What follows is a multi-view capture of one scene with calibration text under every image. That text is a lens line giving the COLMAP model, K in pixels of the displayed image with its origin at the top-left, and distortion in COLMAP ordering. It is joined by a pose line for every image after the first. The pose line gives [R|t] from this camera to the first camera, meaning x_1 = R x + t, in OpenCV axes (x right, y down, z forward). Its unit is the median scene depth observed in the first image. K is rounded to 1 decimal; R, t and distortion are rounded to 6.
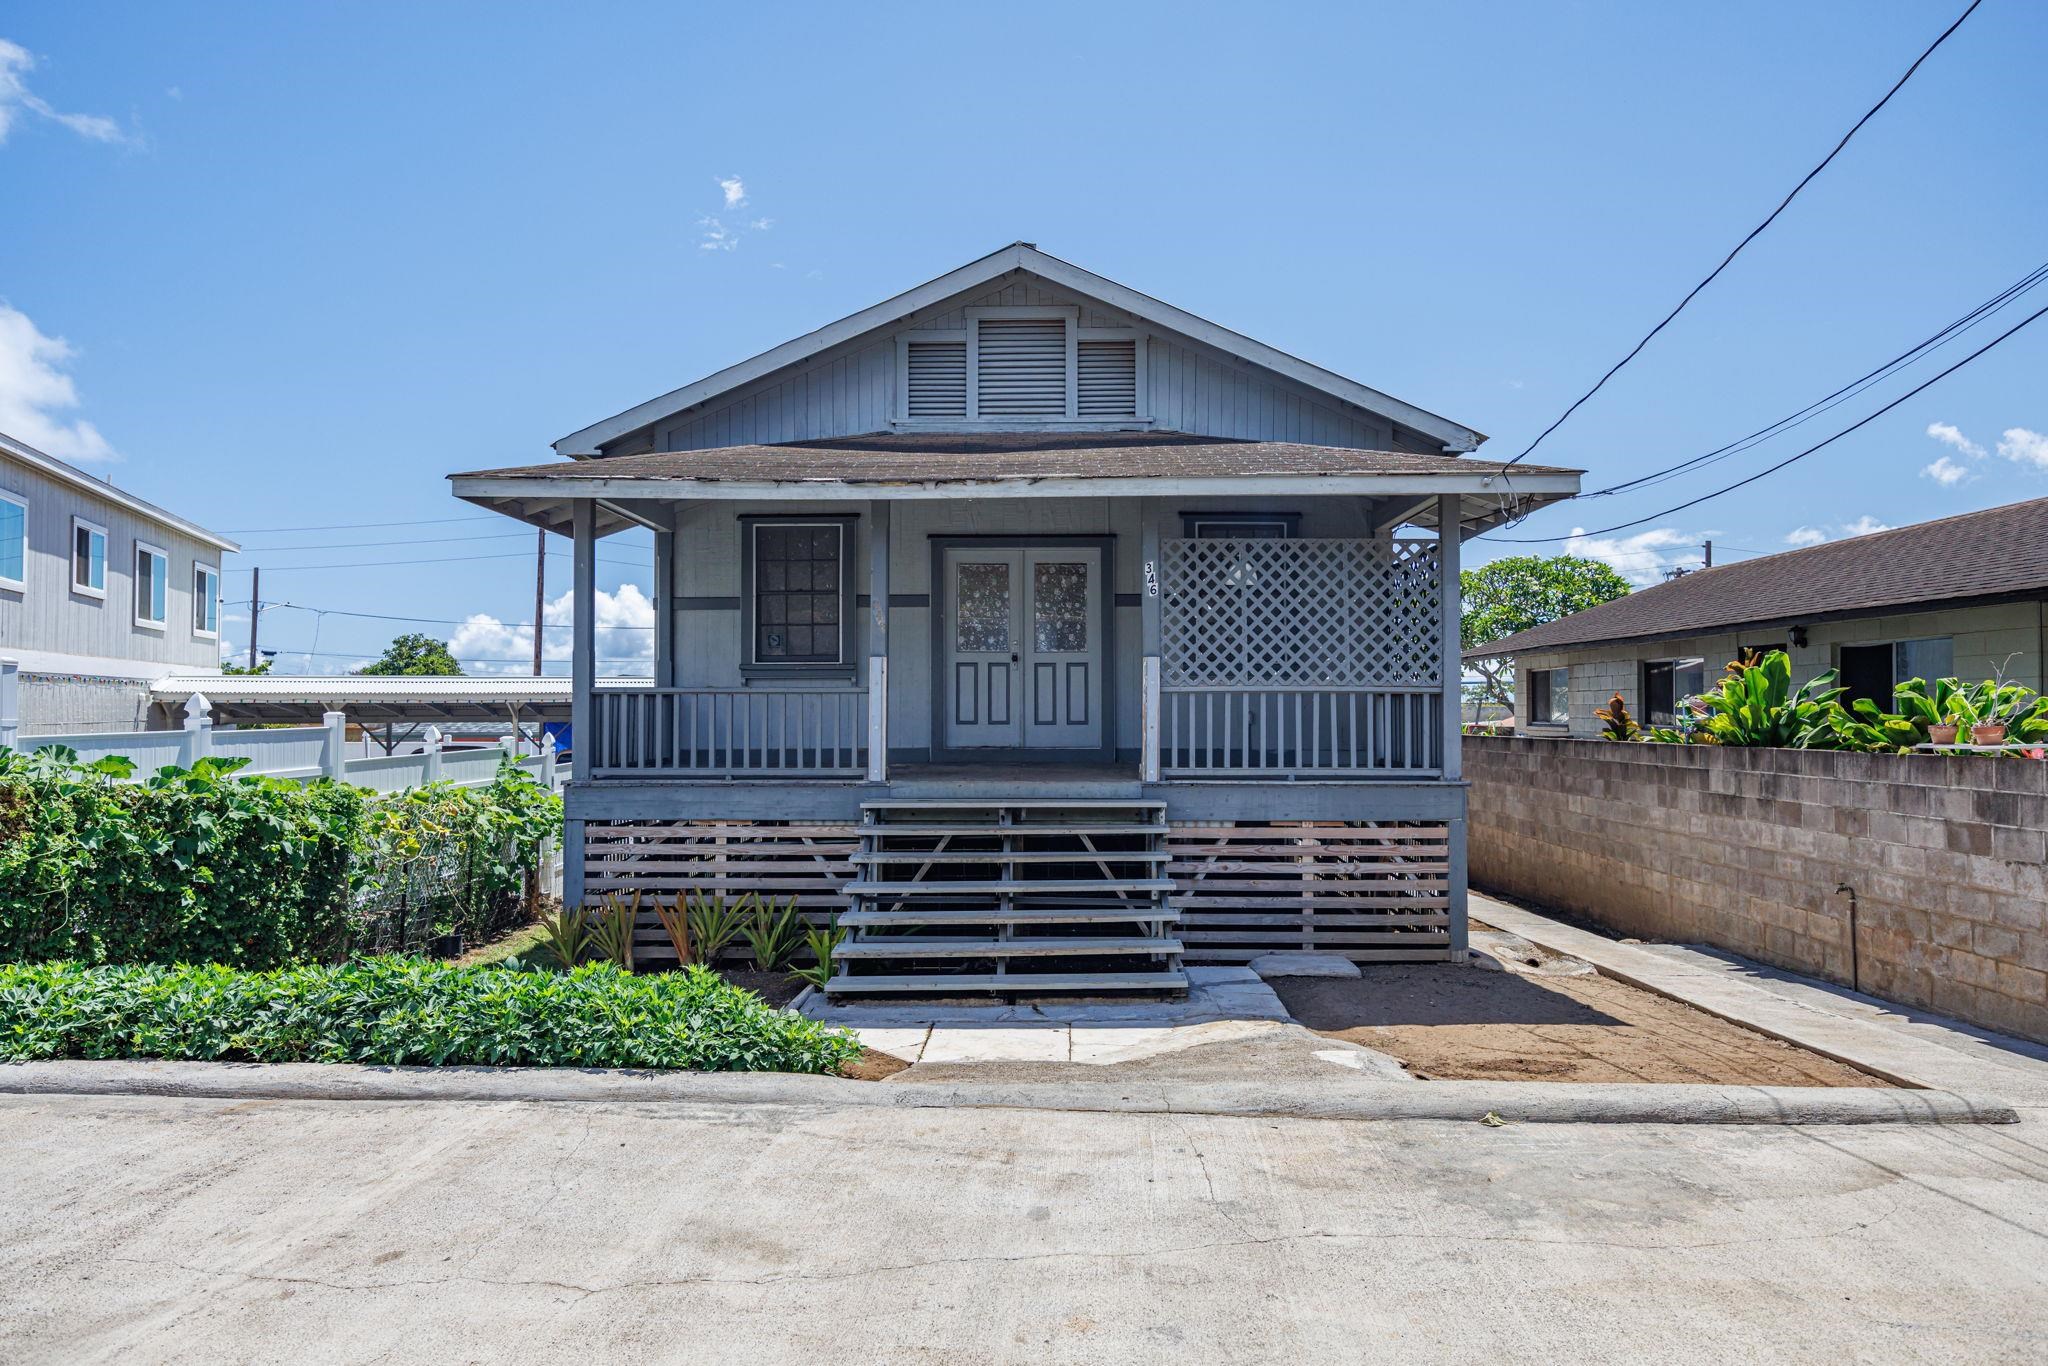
lens RADIAL K [[1278.0, 0, 1012.1], [0, 1278.0, 682.5], [0, 0, 1]] dist [-0.005868, -0.002206]
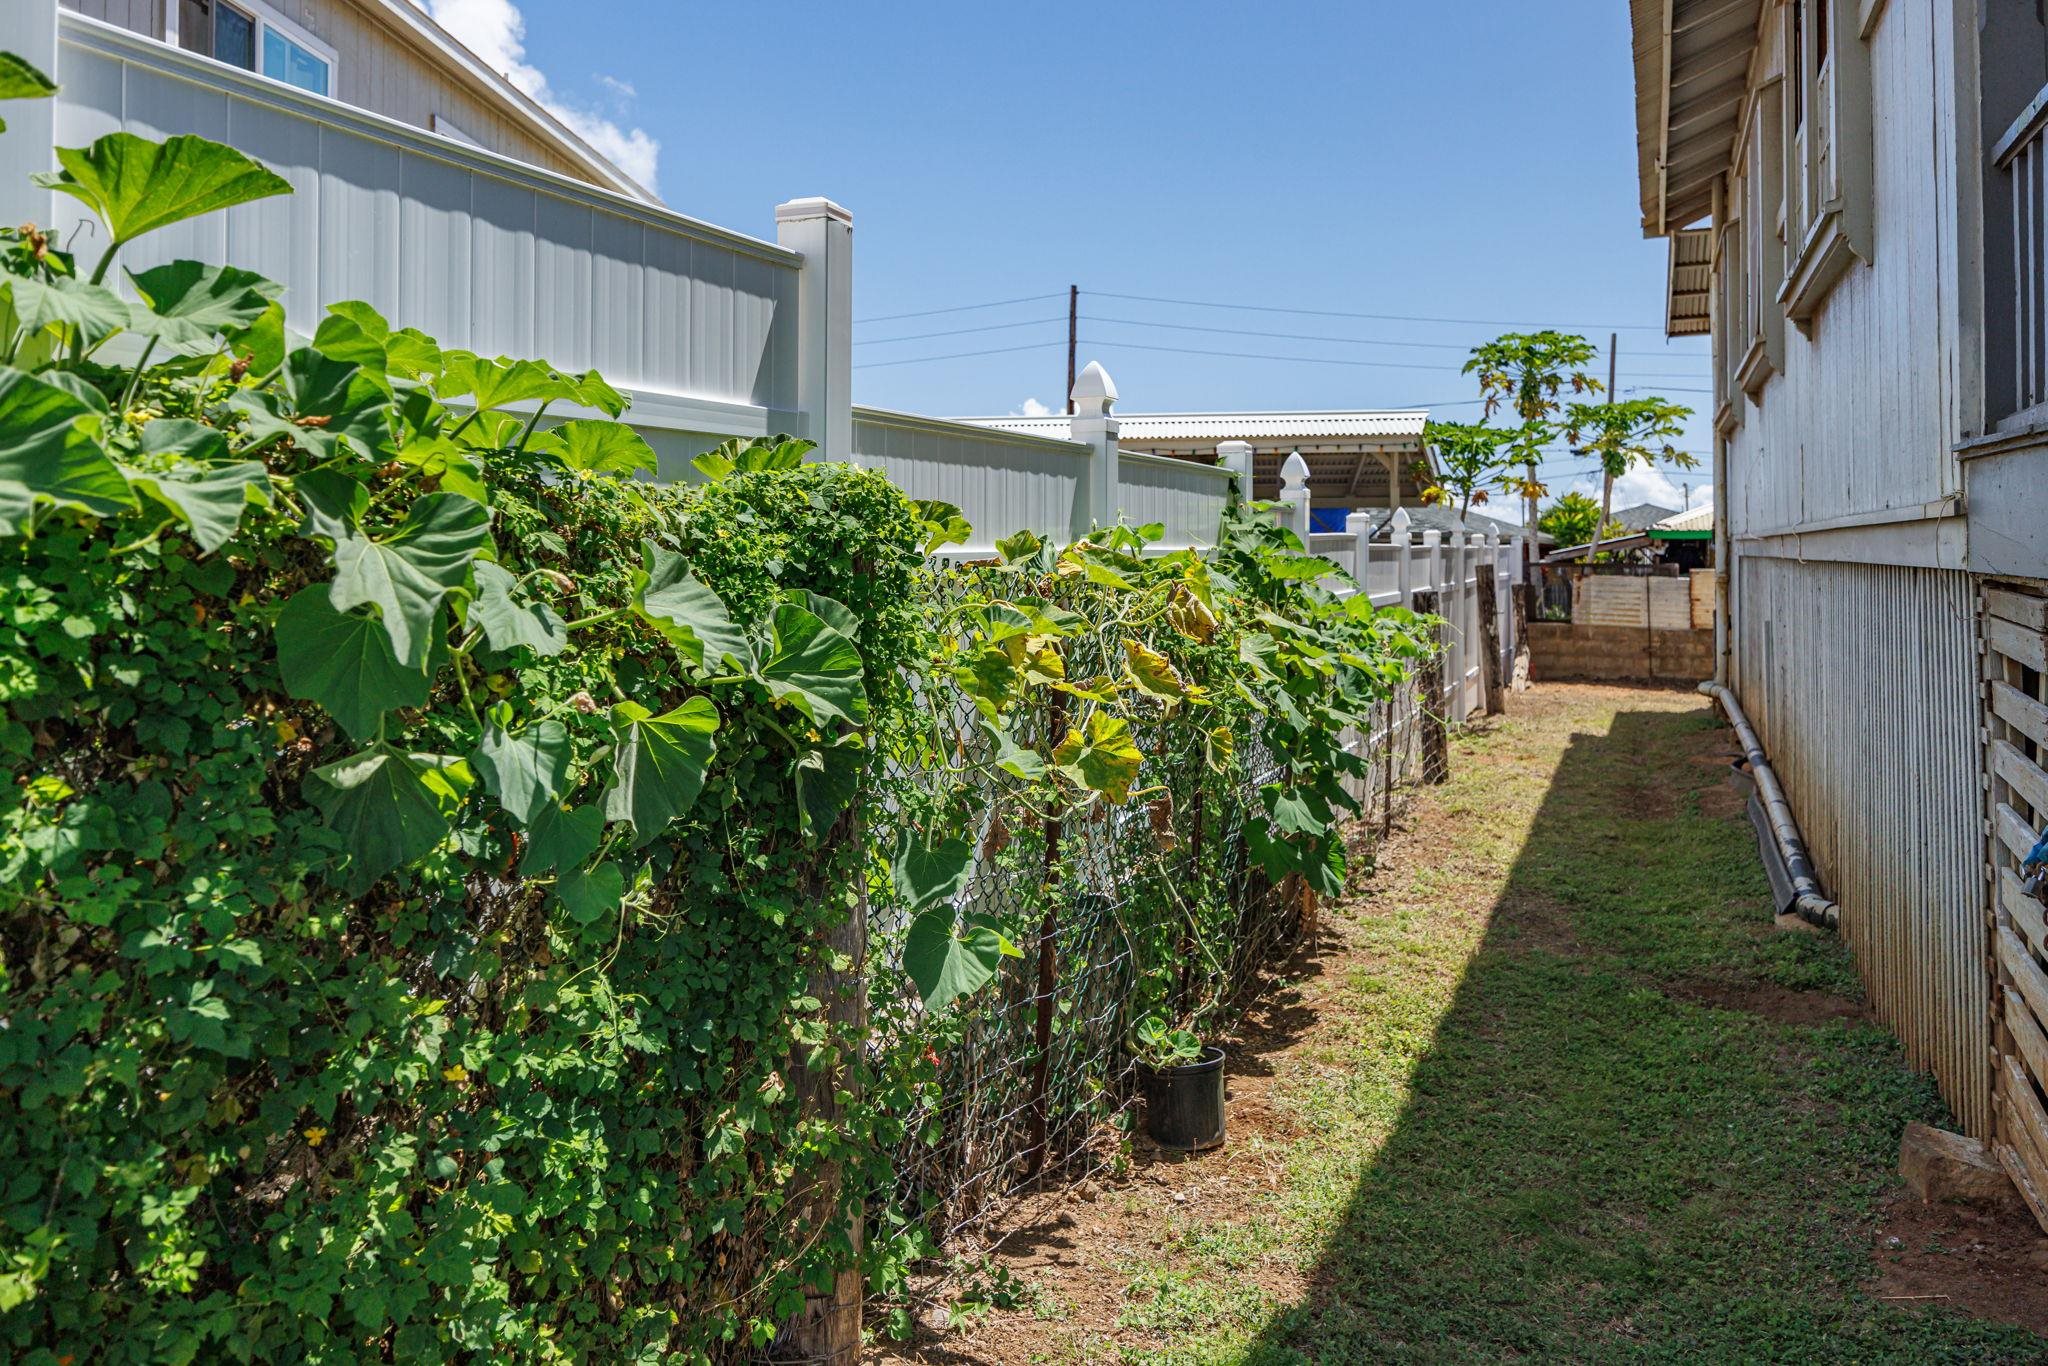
lens RADIAL K [[1528.4, 0, 1025.3], [0, 1528.4, 496.5], [0, 0, 1]] dist [-0.004686, -0.001632]
pose [[0.931328, -0.007524, -0.364104, -0.427048], [0.003583, 0.999927, -0.011498, 0.094688], [0.364165, 0.009403, 0.931287, 0.818866]]
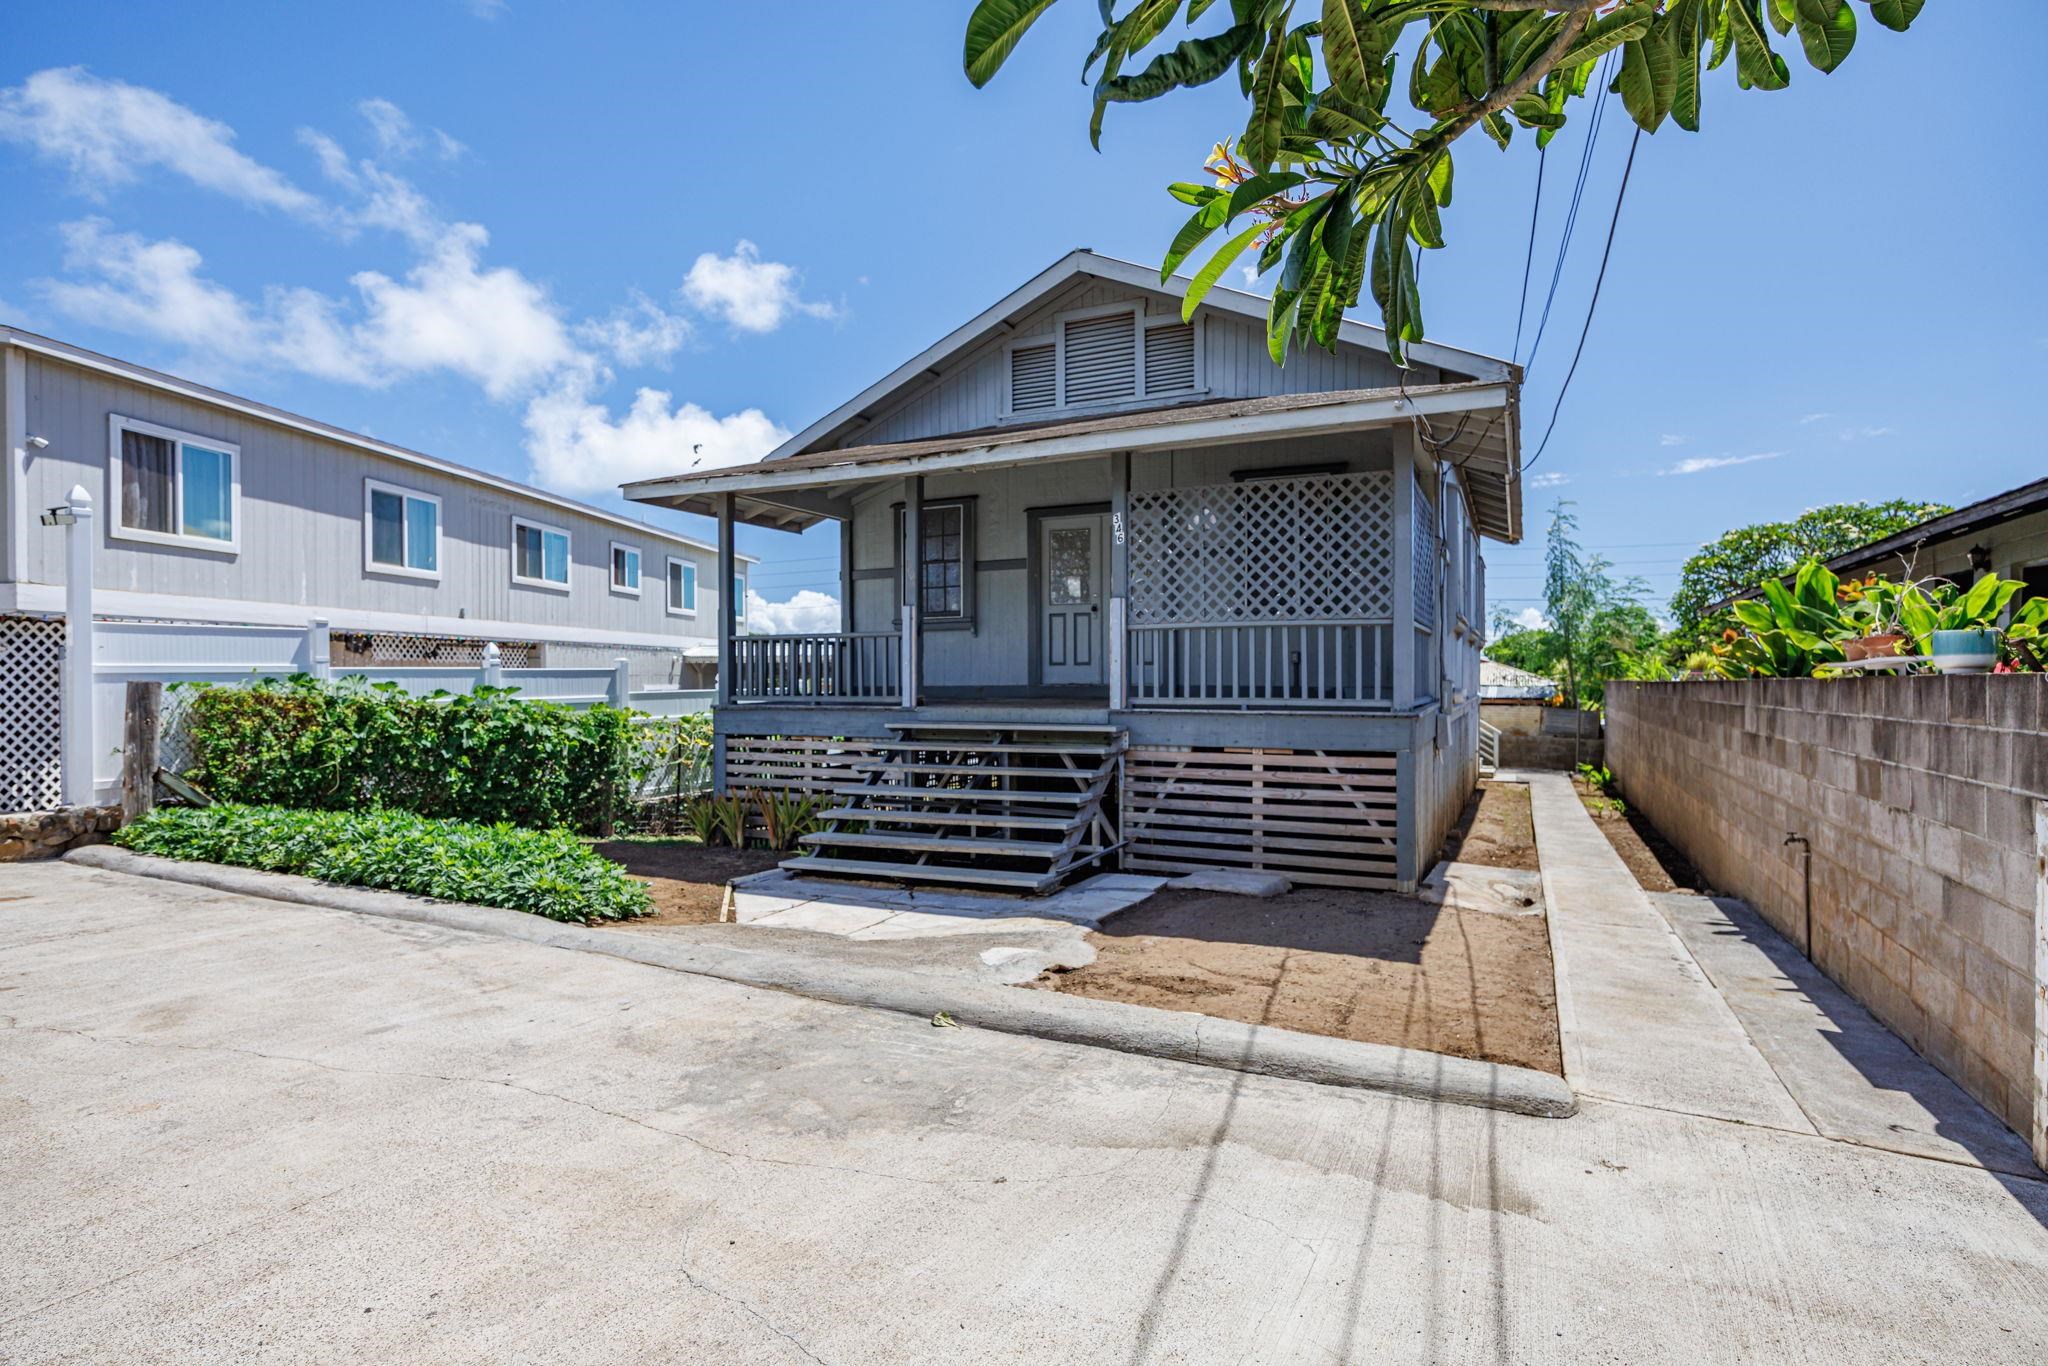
lens RADIAL K [[999.9, 0, 1024.0], [0, 999.9, 683.0], [0, 0, 1]] dist [-0.002738, -0.000306]
pose [[0.913197, -0.000438, -0.407517, 0.390737], [0.011596, 0.999622, 0.024913, 0.031273], [0.407352, -0.027476, 0.912858, 0.164936]]
